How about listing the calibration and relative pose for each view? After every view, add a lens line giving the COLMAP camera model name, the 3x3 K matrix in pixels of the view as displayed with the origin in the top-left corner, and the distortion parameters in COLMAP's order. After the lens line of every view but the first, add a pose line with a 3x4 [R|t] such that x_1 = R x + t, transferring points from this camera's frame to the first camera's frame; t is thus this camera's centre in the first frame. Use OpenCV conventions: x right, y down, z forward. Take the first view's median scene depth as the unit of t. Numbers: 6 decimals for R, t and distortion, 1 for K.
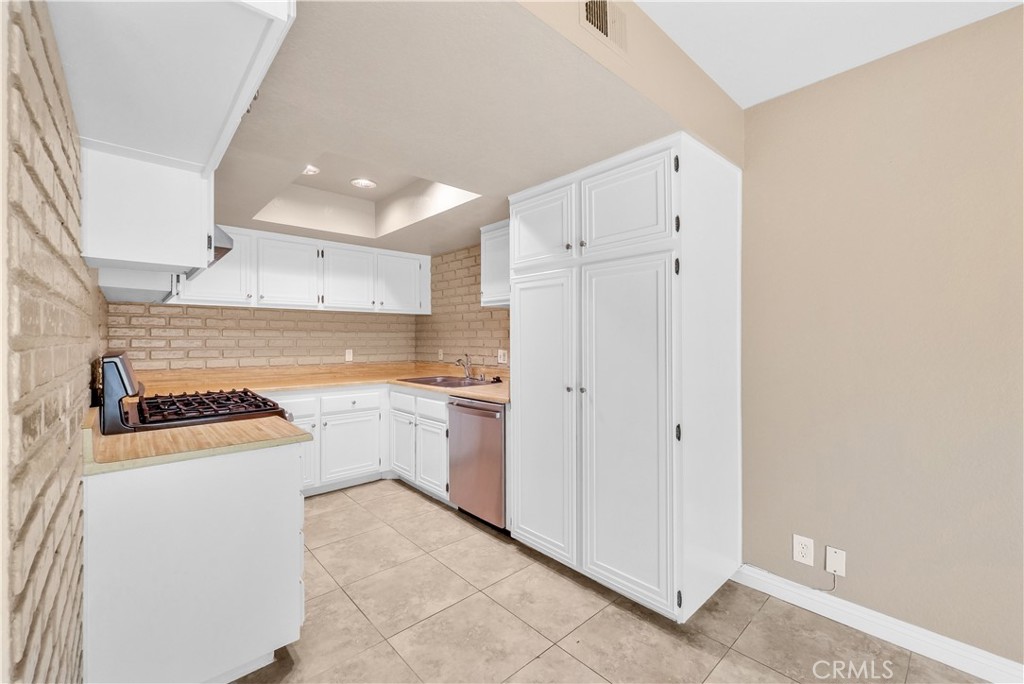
lens RADIAL K [[418.9, 0, 514.1], [0, 418.9, 338.0], [0, 0, 1]] dist [-0.000814, -0.001667]
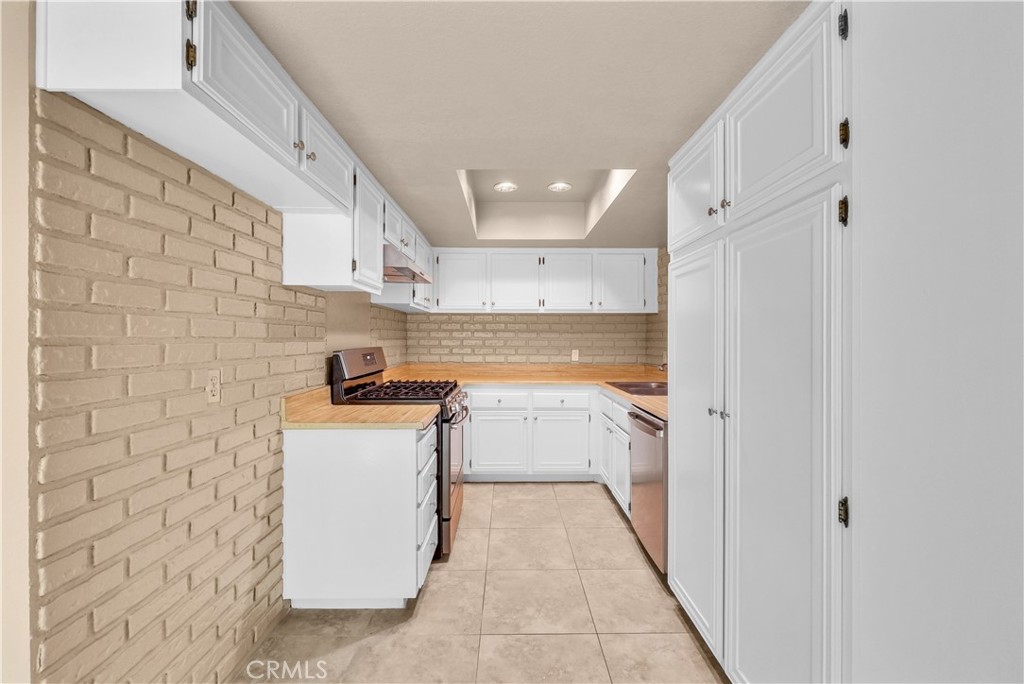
lens RADIAL K [[418.9, 0, 515.4], [0, 418.9, 341.7], [0, 0, 1]] dist [-0.000814, -0.001667]
pose [[0.744566, 0.007257, -0.667509, 0.227172], [-0.001801, 0.999959, 0.008862, -0.001921], [0.667546, -0.005396, 0.744549, 0.157105]]
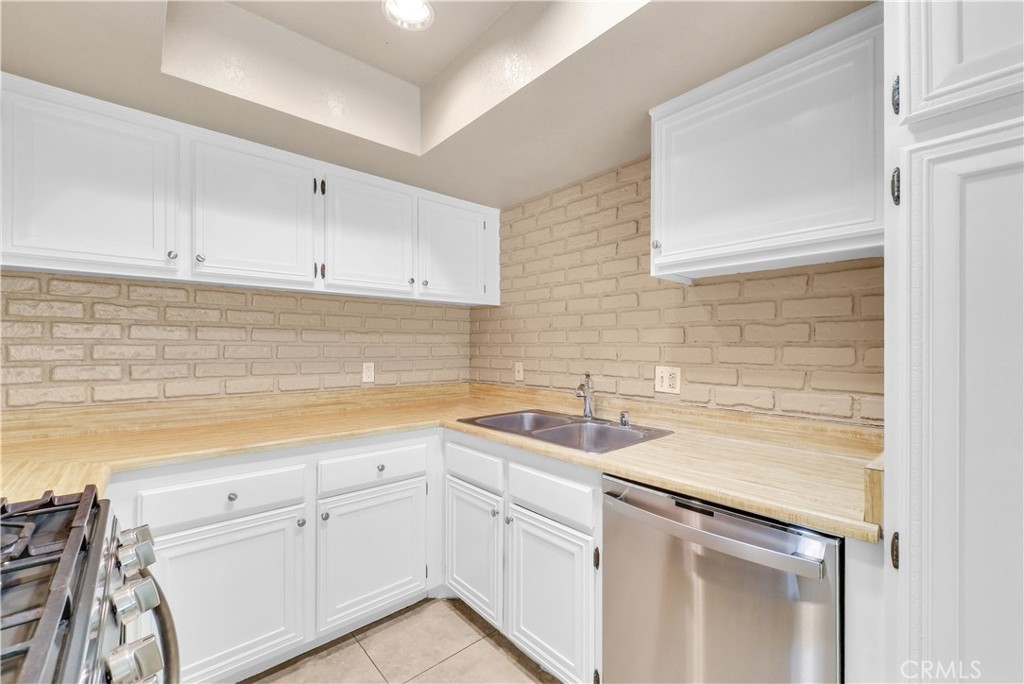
lens RADIAL K [[418.9, 0, 509.0], [0, 418.9, 344.7], [0, 0, 1]] dist [-0.000814, -0.001667]
pose [[0.999644, 0.002941, -0.026523, -0.217300], [-0.002965, 0.999995, -0.000848, 0.002484], [0.026521, 0.000927, 0.999648, 0.500947]]
